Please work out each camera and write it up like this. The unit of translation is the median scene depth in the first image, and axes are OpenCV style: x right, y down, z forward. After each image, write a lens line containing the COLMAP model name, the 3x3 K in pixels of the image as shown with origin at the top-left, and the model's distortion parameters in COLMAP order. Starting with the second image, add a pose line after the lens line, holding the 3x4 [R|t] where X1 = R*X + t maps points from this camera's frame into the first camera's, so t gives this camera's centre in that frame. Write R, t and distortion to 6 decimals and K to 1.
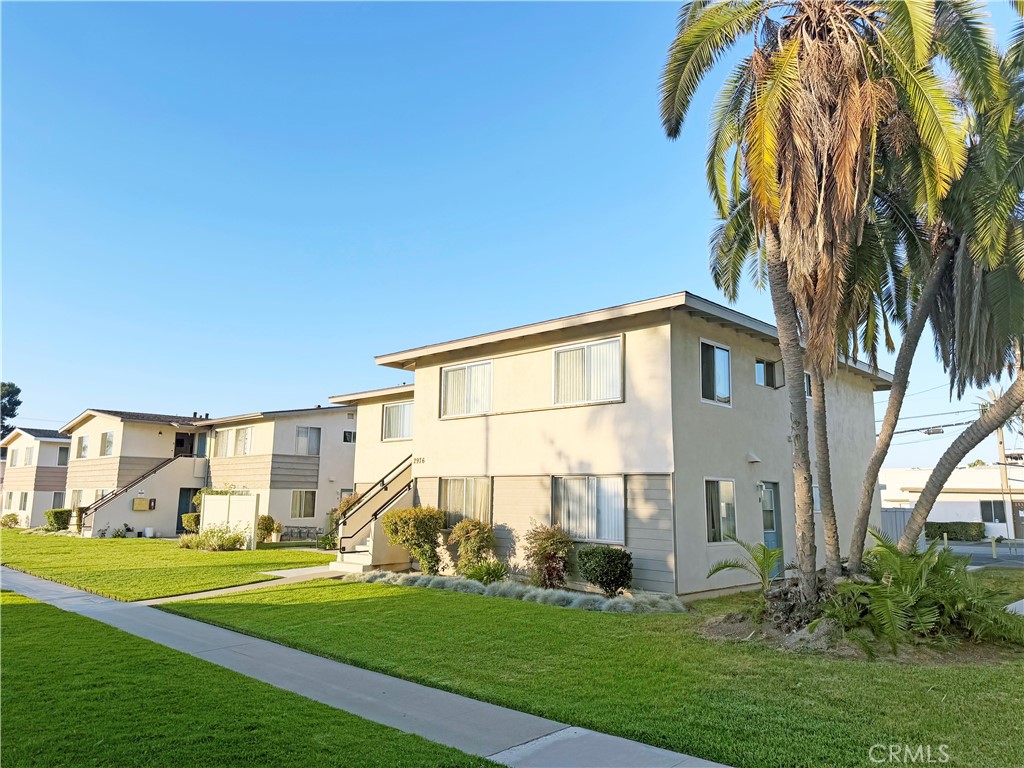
lens RADIAL K [[734.6, 0, 507.6], [0, 734.6, 381.5], [0, 0, 1]] dist [0.073814, -0.066349]
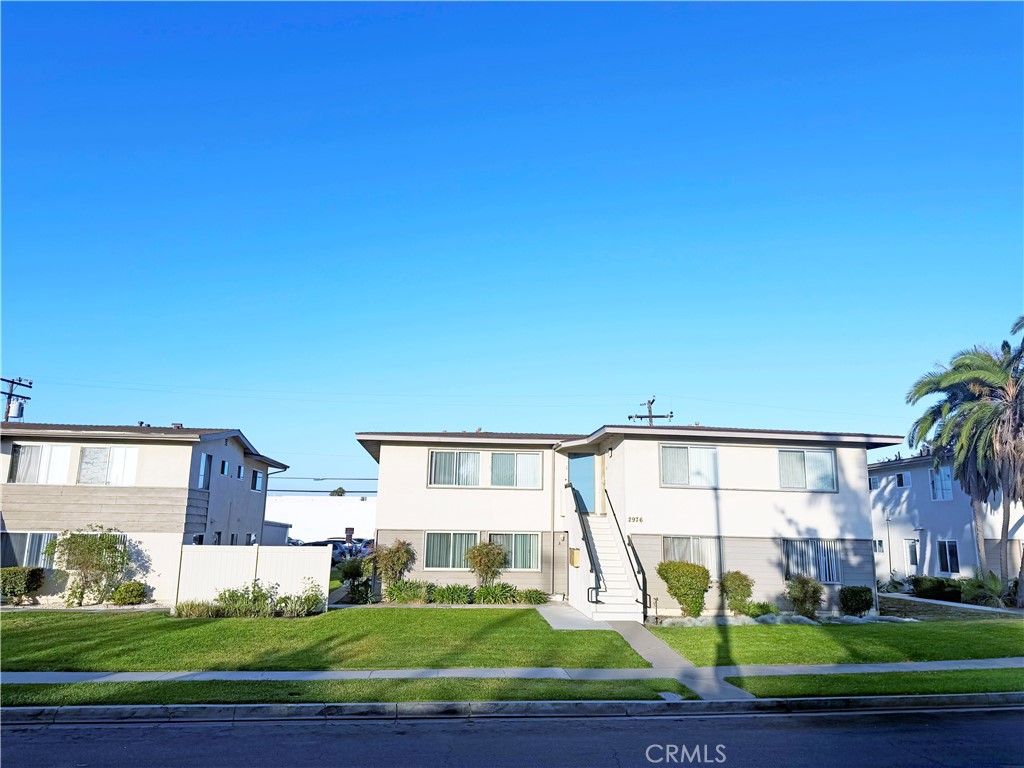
lens RADIAL K [[734.6, 0, 511.5], [0, 734.6, 376.2], [0, 0, 1]] dist [0.073814, -0.066349]
pose [[0.641851, 0.145696, 0.752861, -1.455292], [-0.129571, 0.988273, -0.080788, 0.000396], [-0.755803, -0.045695, 0.653203, 0.471630]]
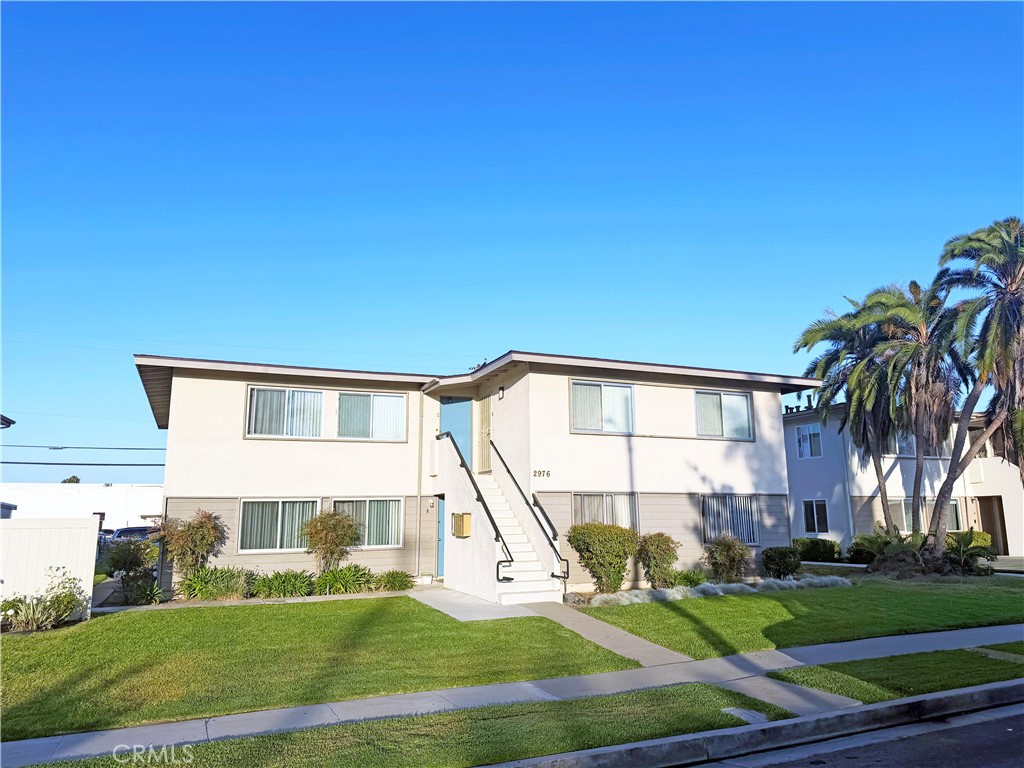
lens RADIAL K [[734.6, 0, 521.1], [0, 734.6, 389.9], [0, 0, 1]] dist [0.073814, -0.066349]
pose [[0.373769, 0.135954, 0.917504, -1.227776], [-0.135390, 0.986601, -0.091039, 0.110032], [-0.917587, -0.090193, 0.387168, 0.826787]]
